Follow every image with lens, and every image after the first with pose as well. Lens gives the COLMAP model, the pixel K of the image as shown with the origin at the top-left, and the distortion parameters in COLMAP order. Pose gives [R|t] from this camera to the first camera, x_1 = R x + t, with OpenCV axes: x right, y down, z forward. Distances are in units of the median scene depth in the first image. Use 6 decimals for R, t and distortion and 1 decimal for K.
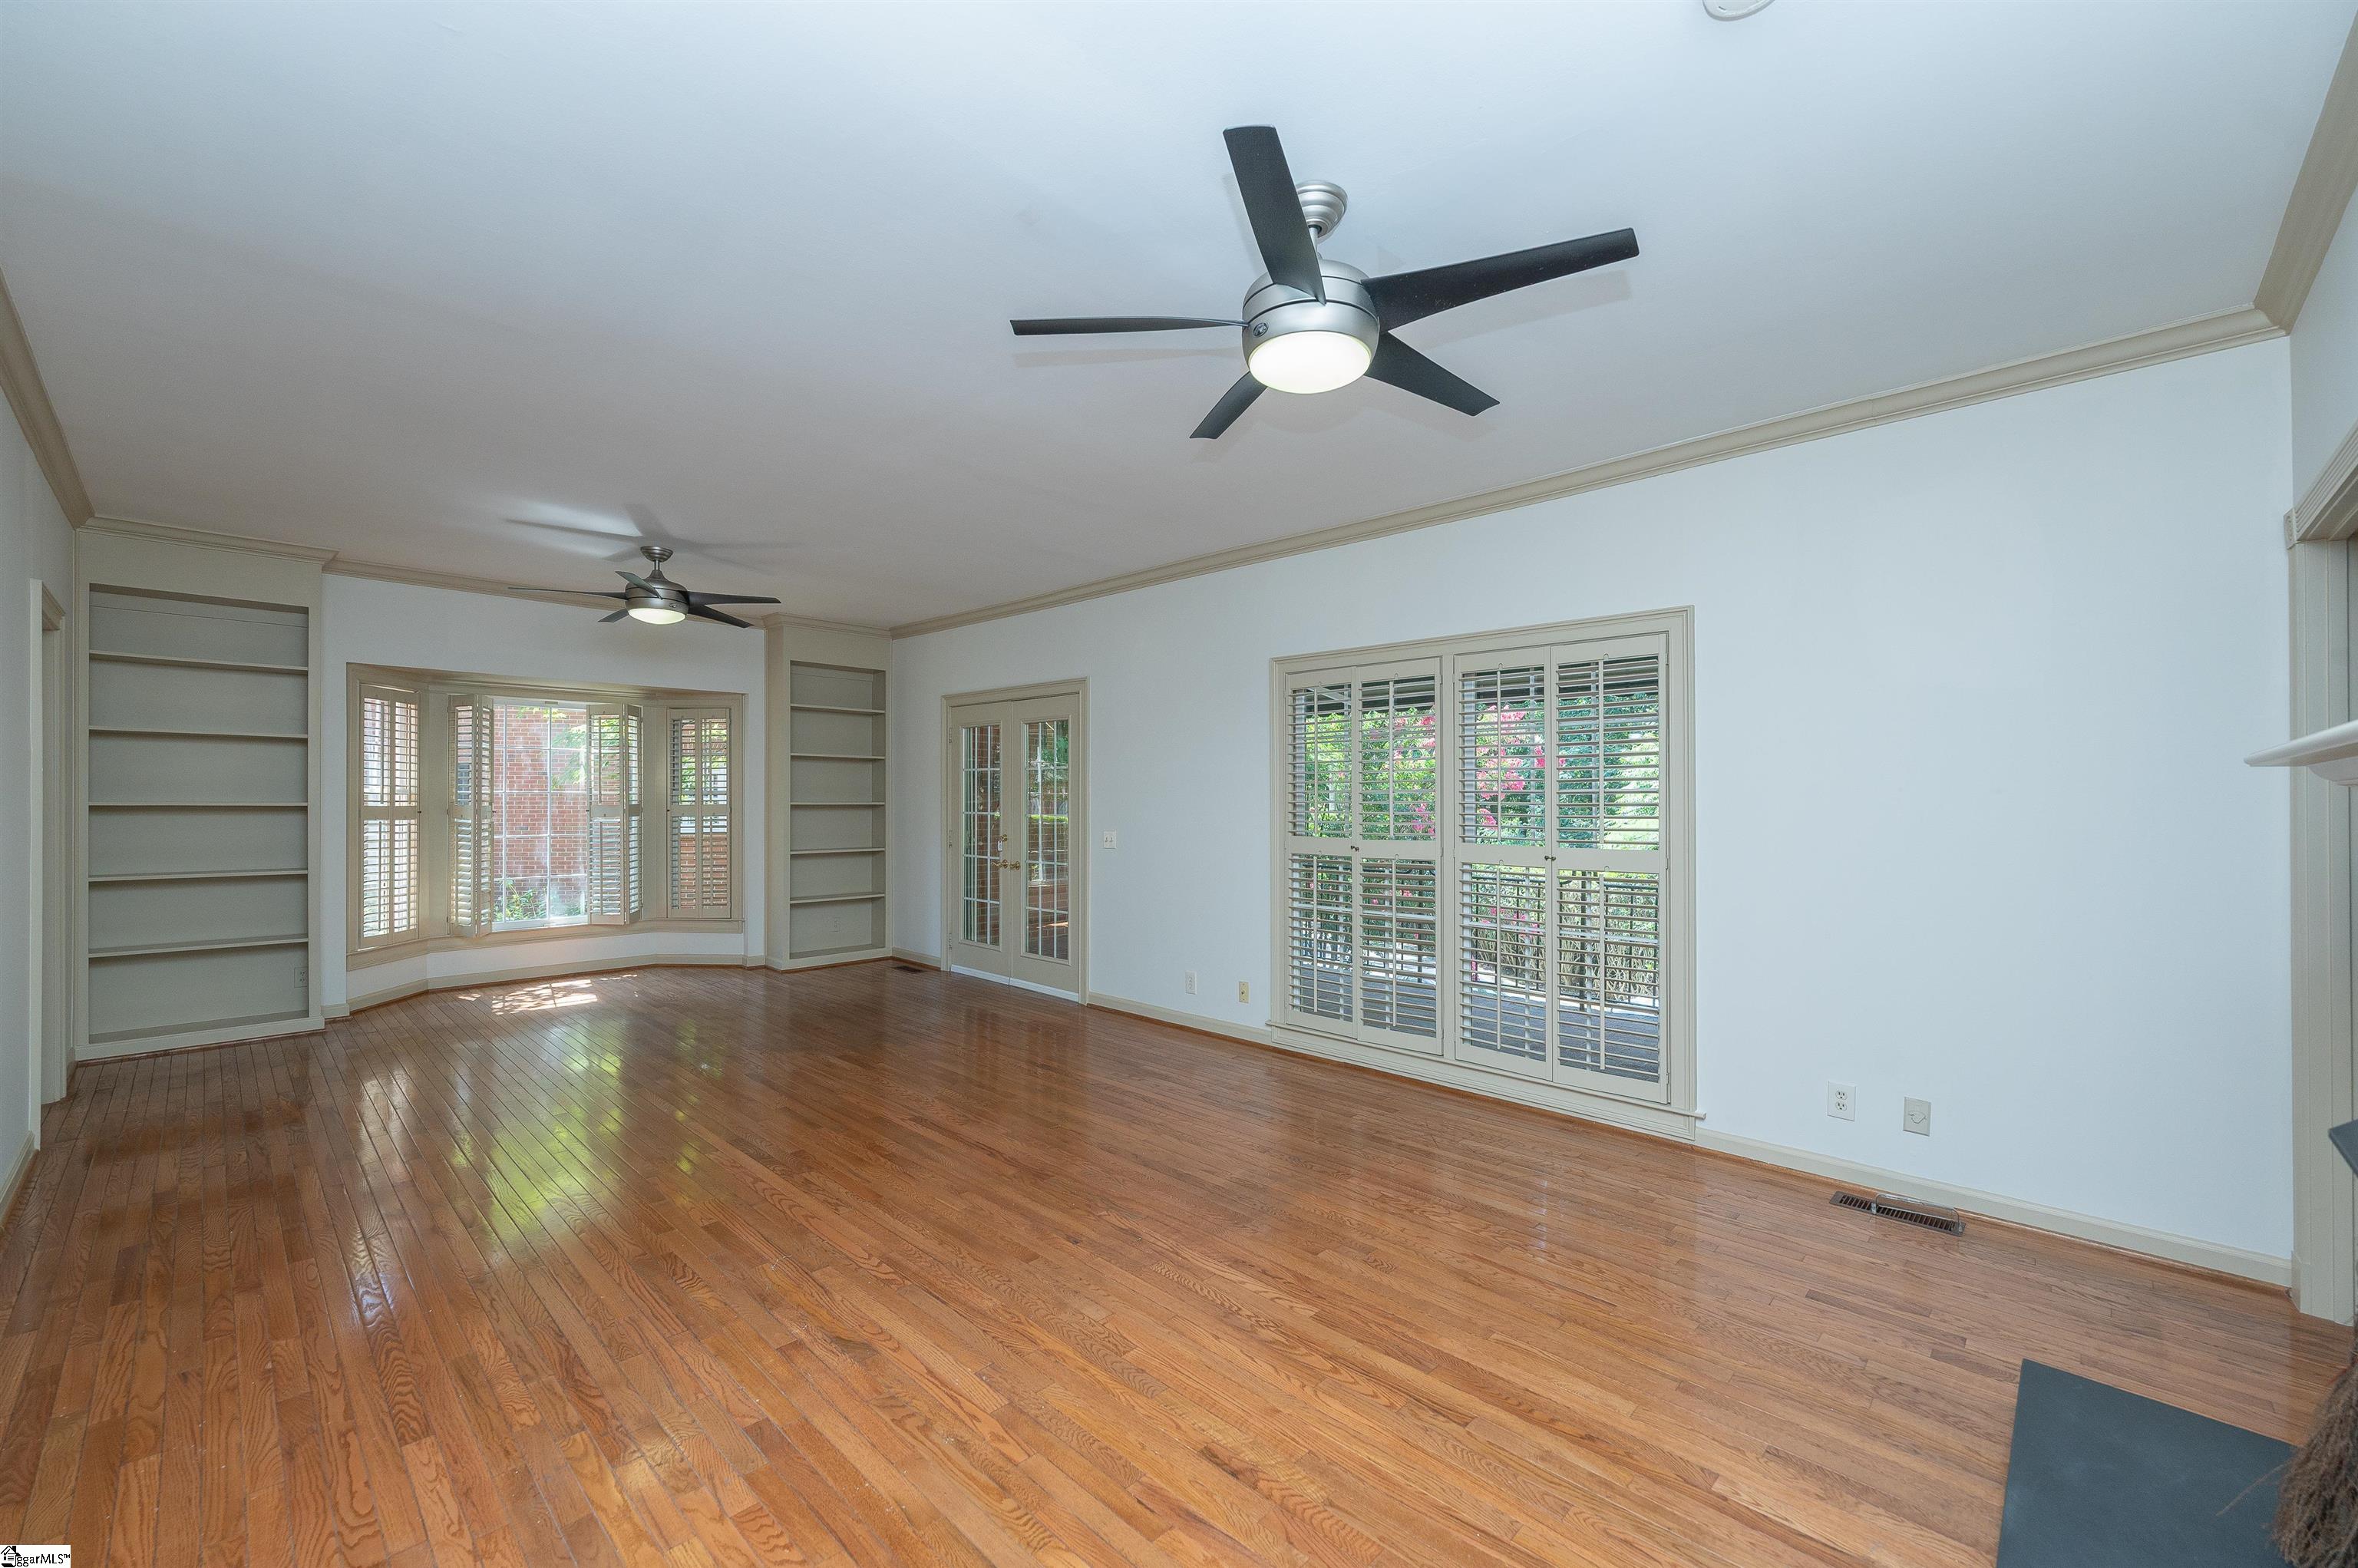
lens RADIAL K [[938.9, 0, 1164.6], [0, 938.9, 792.9], [0, 0, 1]] dist [0.002208, -0.000203]
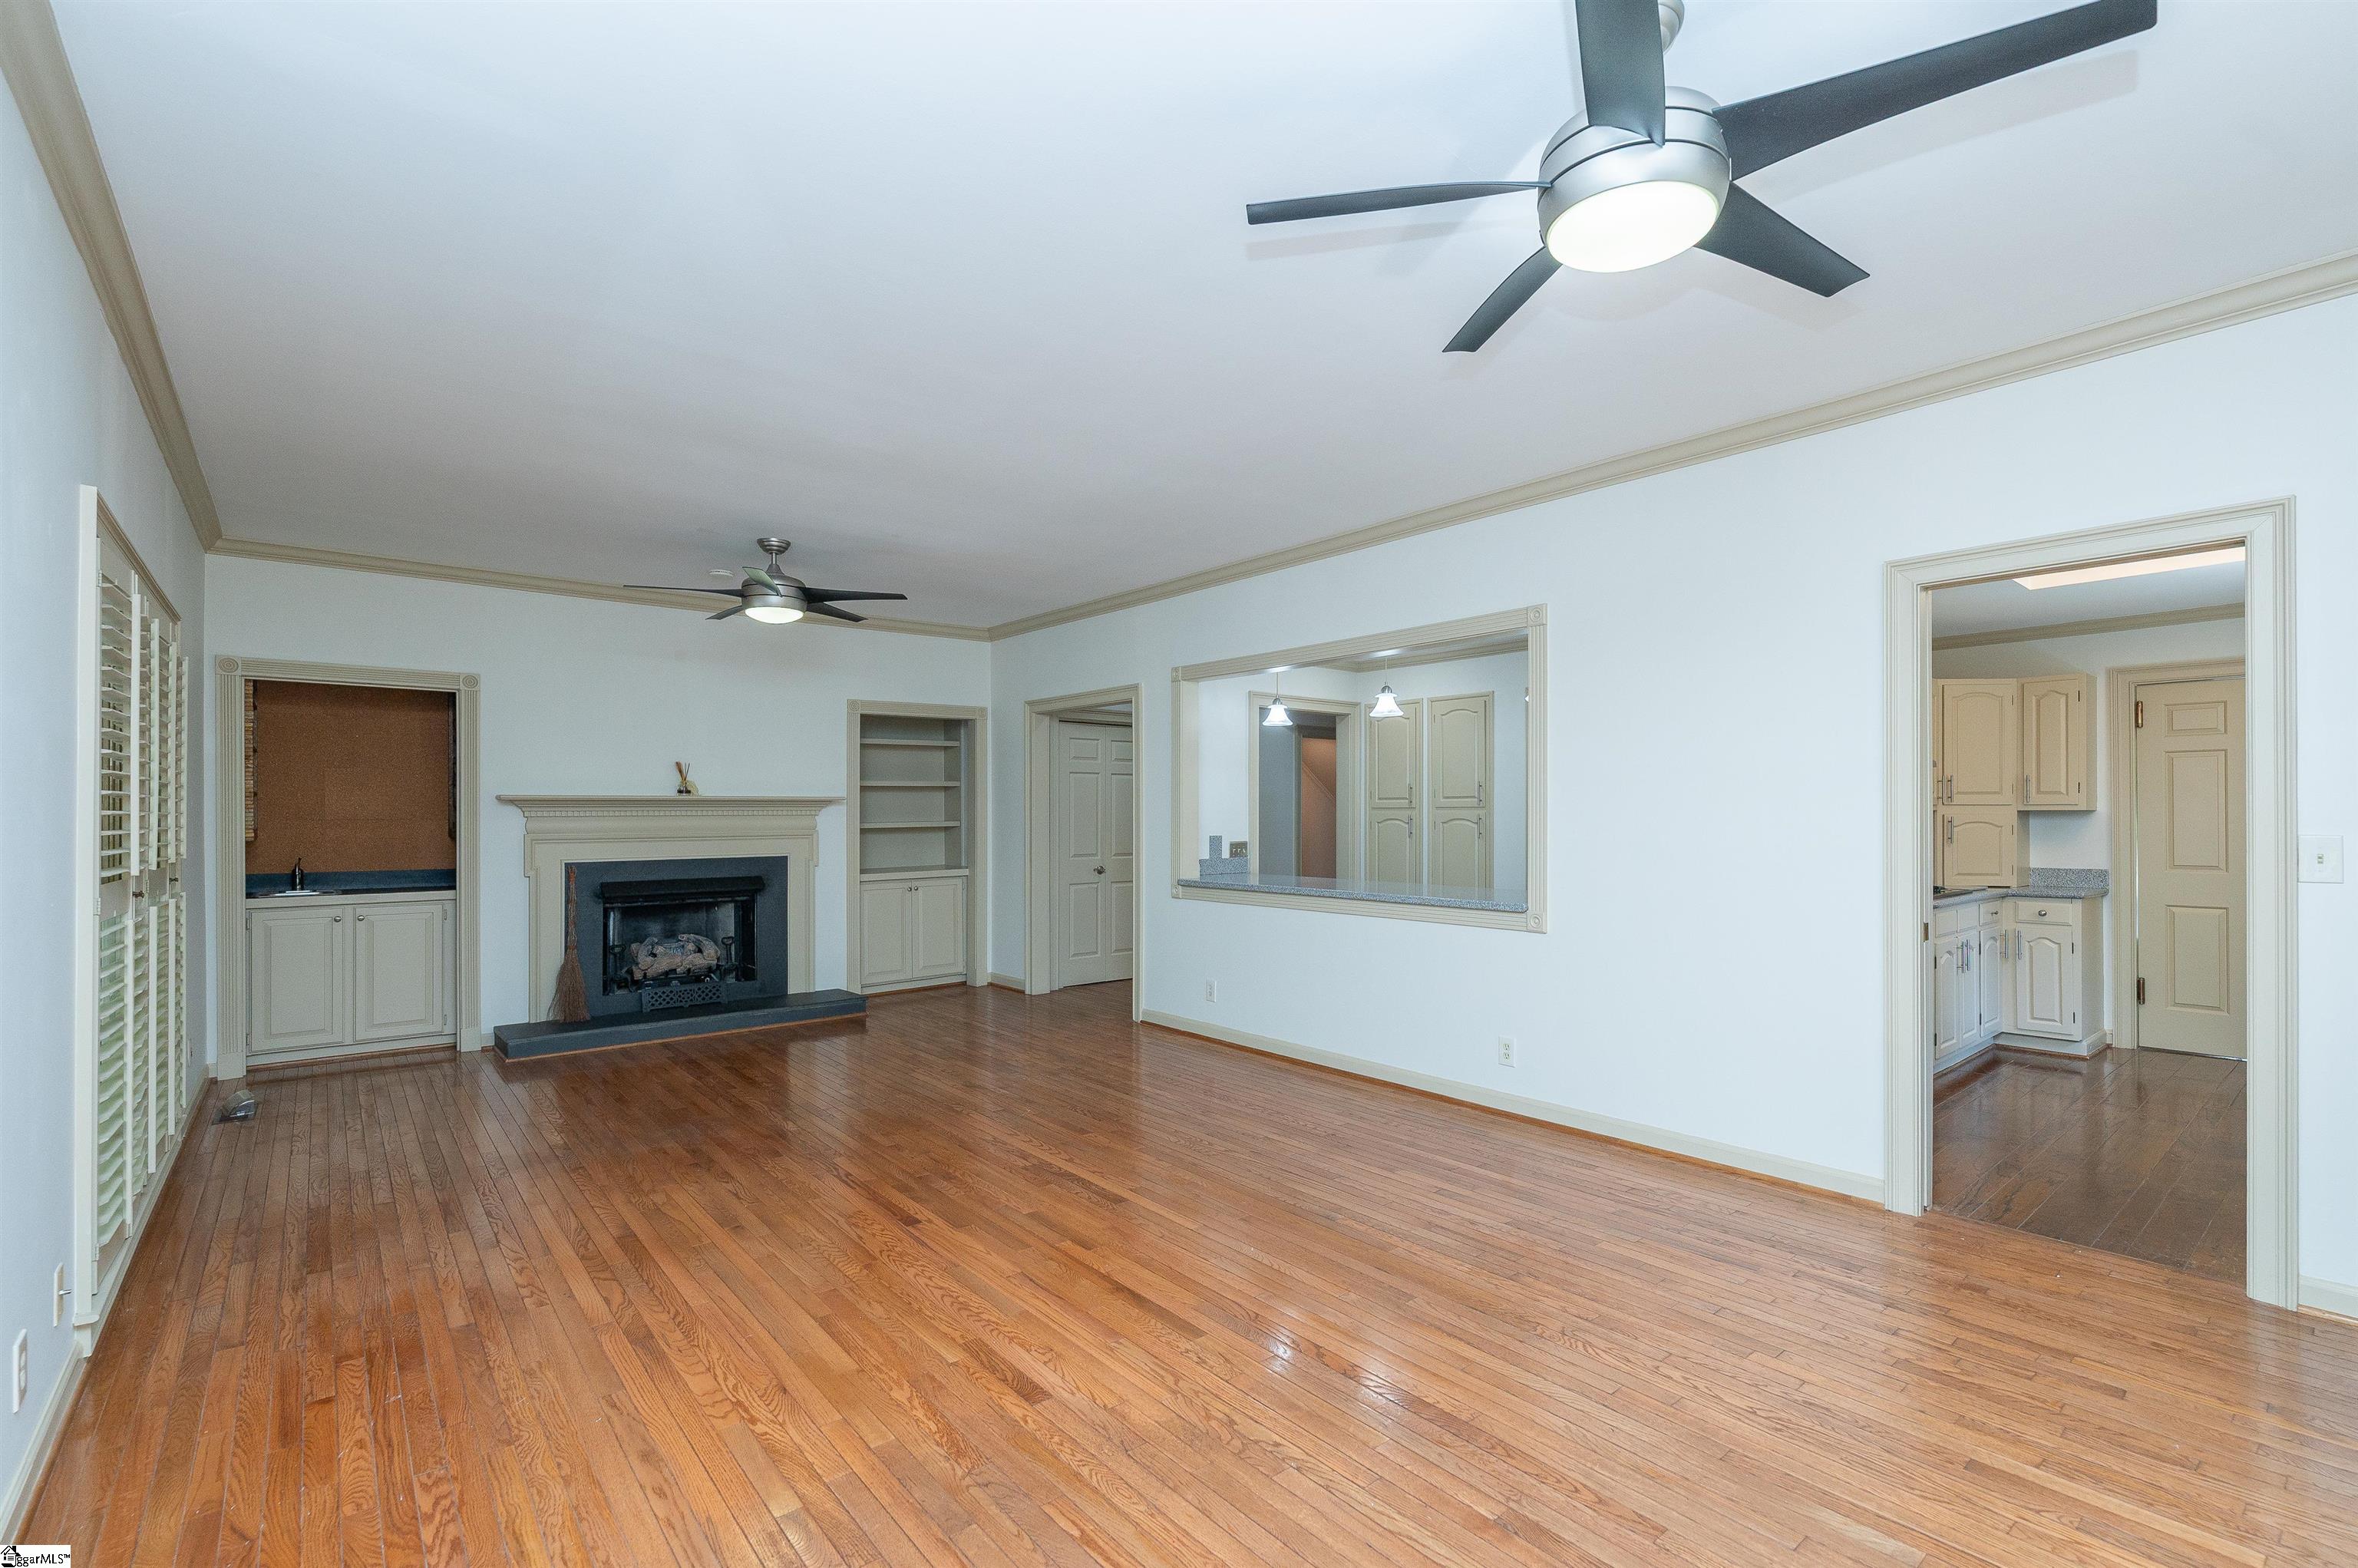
lens RADIAL K [[1053.4, 0, 1166.6], [0, 1053.4, 798.5], [0, 0, 1]] dist [0.000471, -0.000044]
pose [[-0.993653, 0.000666, 0.112487, -0.611626], [-0.001550, 0.999806, -0.019614, 0.015979], [-0.112478, -0.019664, -0.993460, 1.977242]]
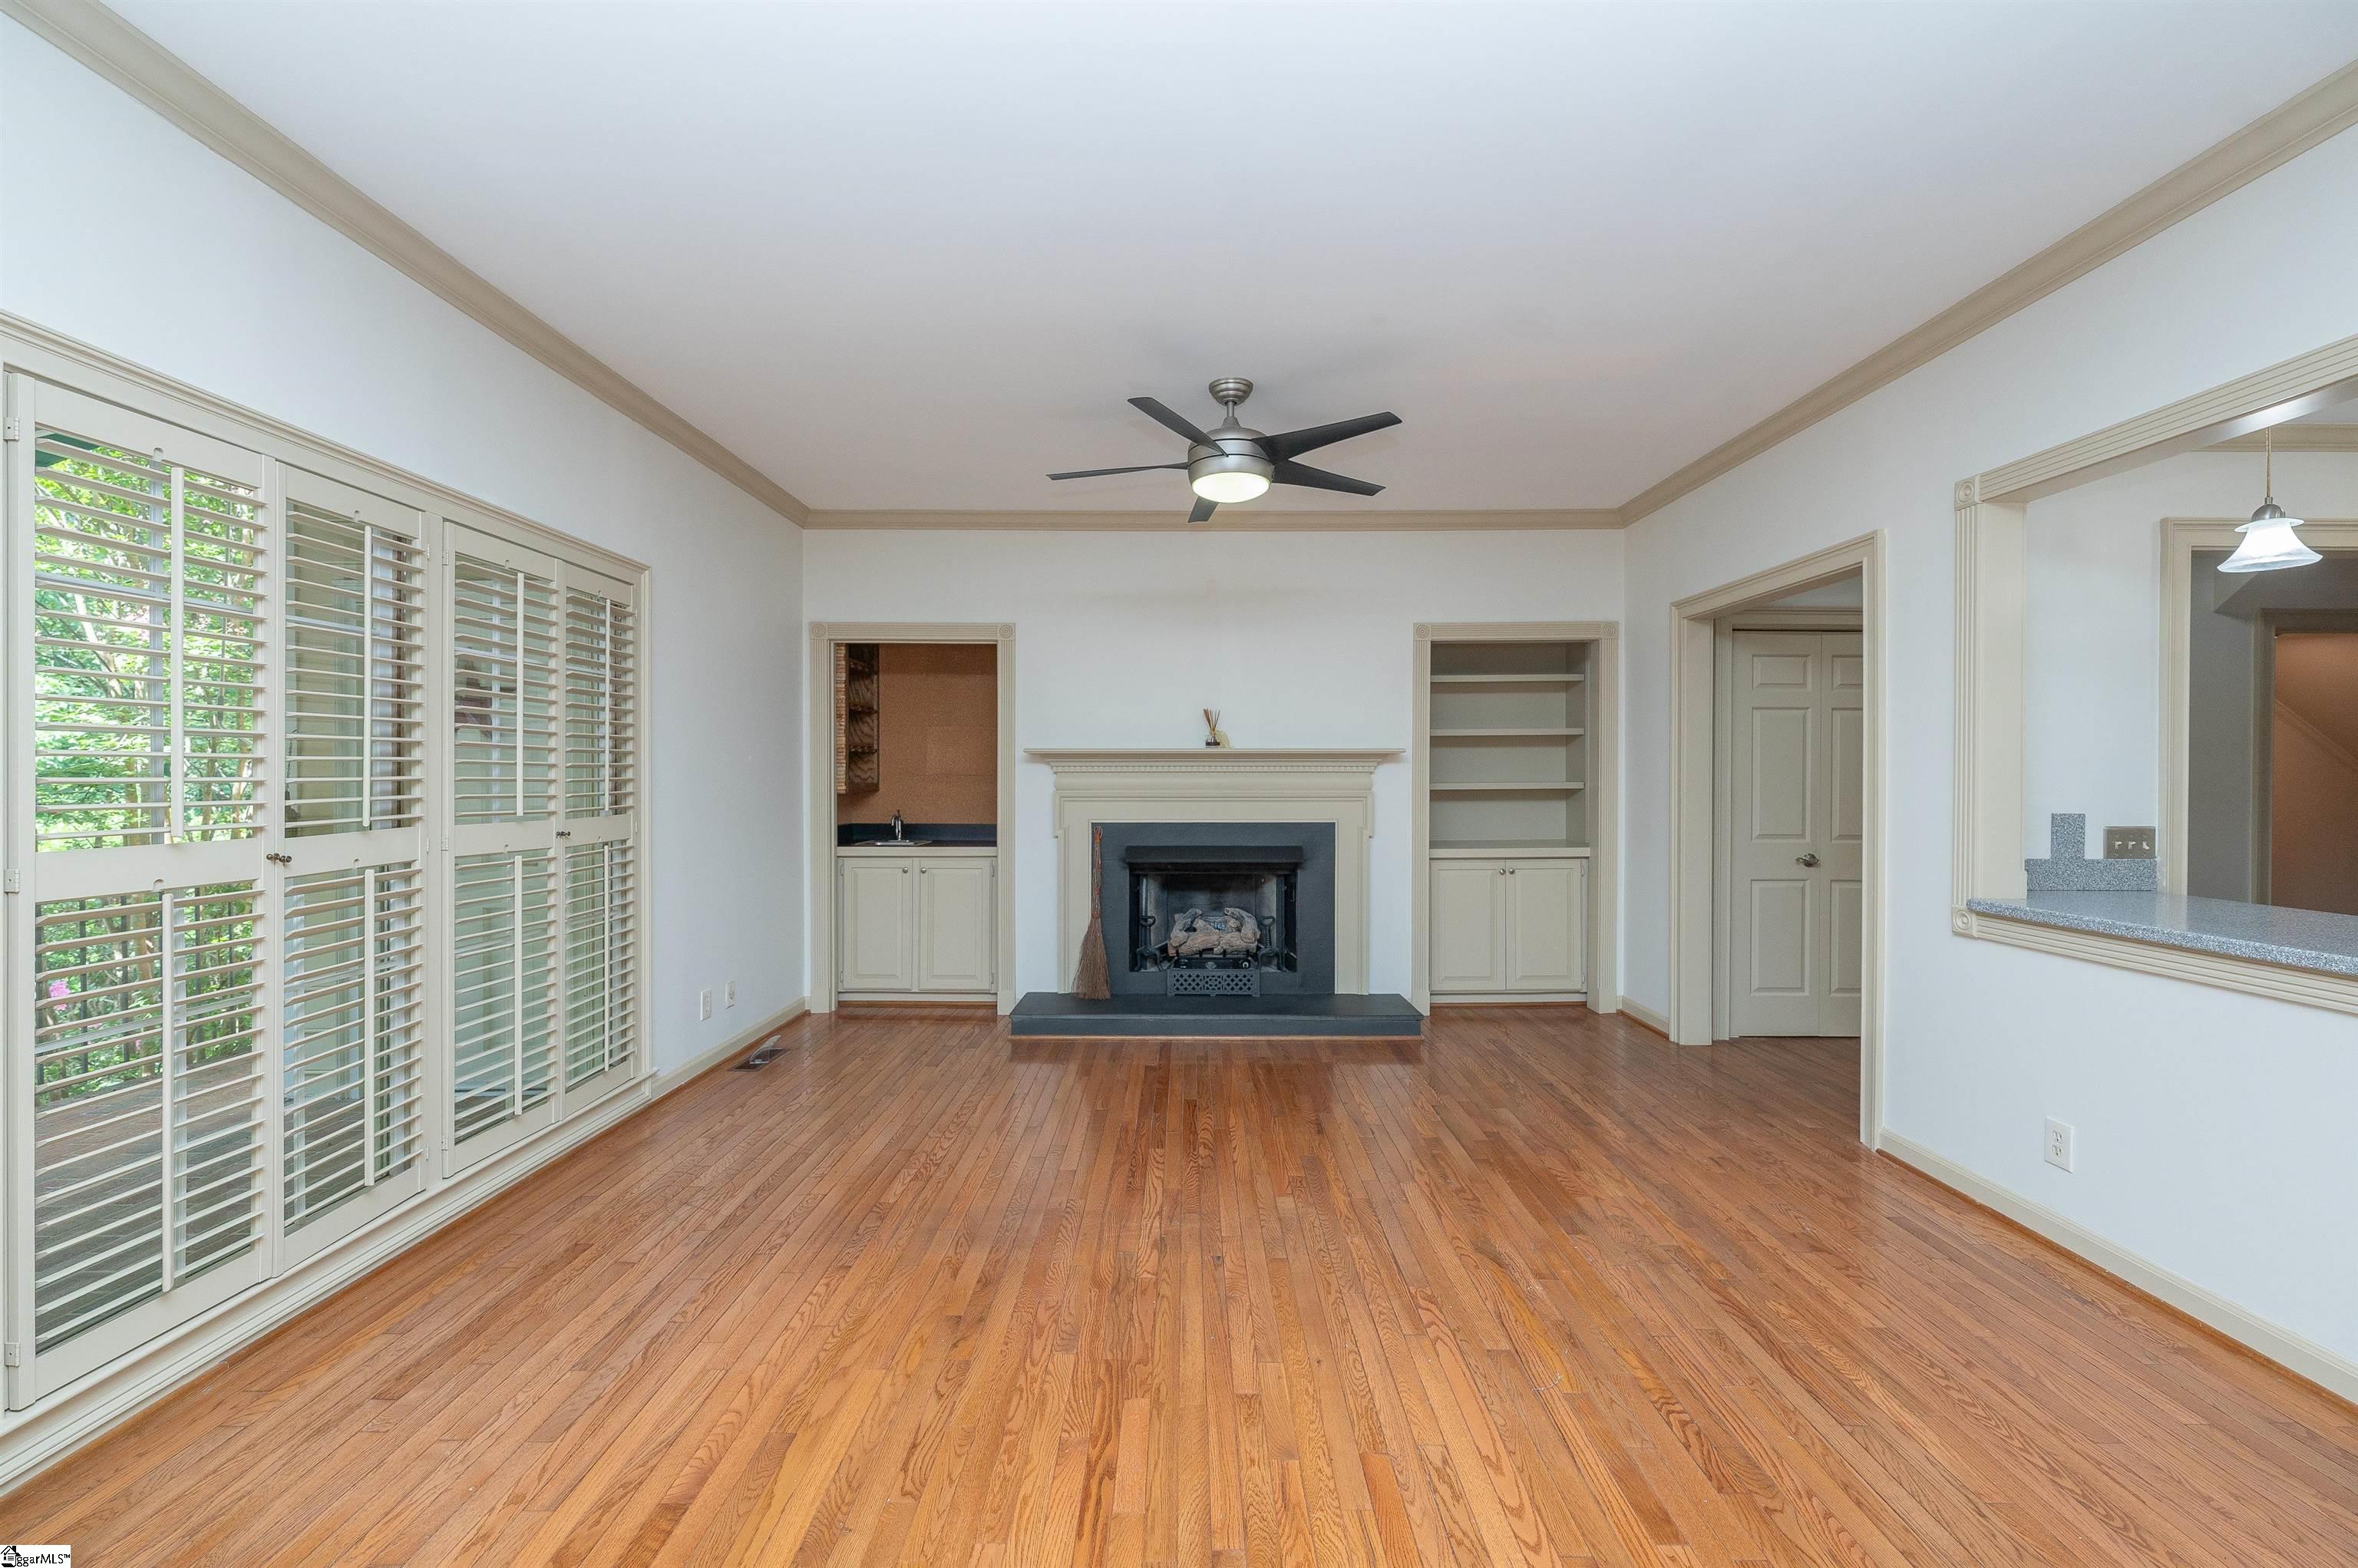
lens RADIAL K [[938.9, 0, 1175.9], [0, 938.9, 779.2], [0, 0, 1]] dist [0.002208, -0.000203]
pose [[-0.693868, -0.007176, 0.720067, -0.540233], [-0.009264, 0.999957, 0.001038, 0.020765], [-0.720043, -0.005950, -0.693904, 1.269261]]
